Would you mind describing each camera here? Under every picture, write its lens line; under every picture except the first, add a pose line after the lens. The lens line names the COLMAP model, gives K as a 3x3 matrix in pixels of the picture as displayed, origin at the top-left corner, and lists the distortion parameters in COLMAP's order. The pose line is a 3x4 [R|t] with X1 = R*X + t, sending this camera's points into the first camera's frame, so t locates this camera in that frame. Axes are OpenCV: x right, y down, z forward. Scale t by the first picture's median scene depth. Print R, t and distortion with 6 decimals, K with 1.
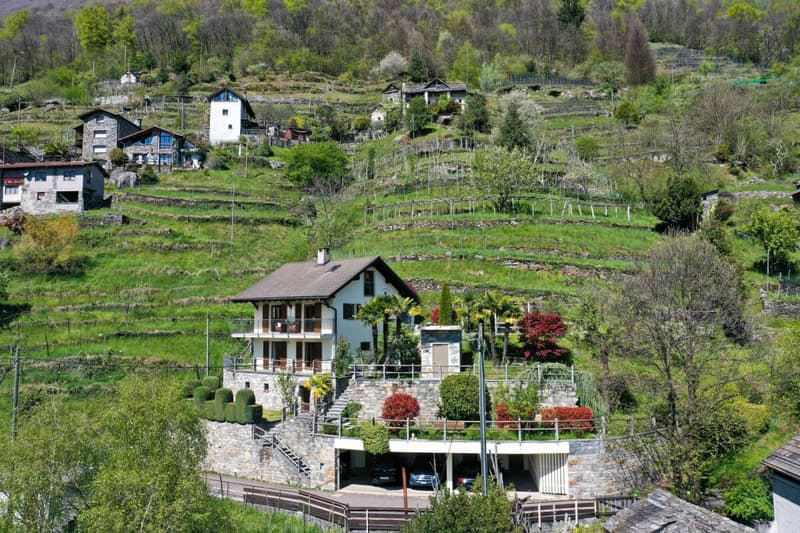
lens RADIAL K [[531.6, 0, 400.0], [0, 531.6, 266.5], [0, 0, 1]] dist [0.001331, -0.000997]
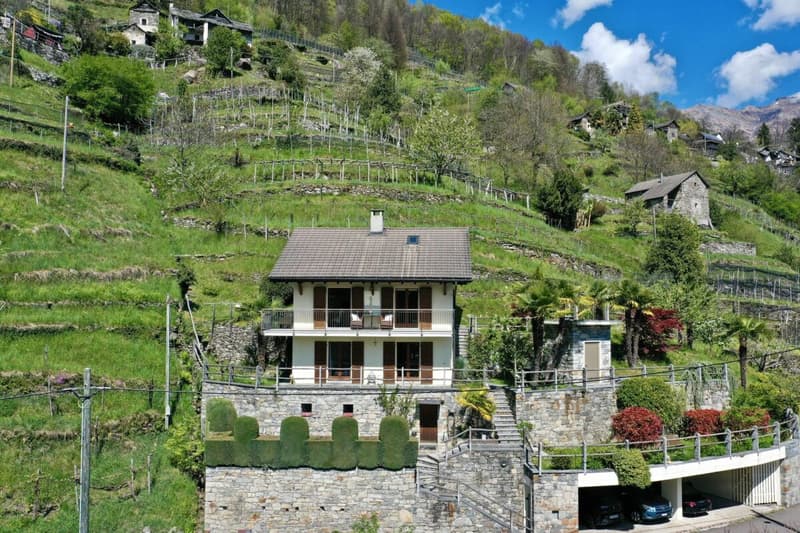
lens RADIAL K [[592.8, 0, 400.0], [0, 592.8, 266.5], [0, 0, 1]] dist [-0.004189, 0.002592]
pose [[0.865665, 0.047483, 0.498367, -0.564057], [-0.062068, 0.997991, 0.012728, 0.031971], [-0.496762, -0.041951, 0.866873, 0.318801]]
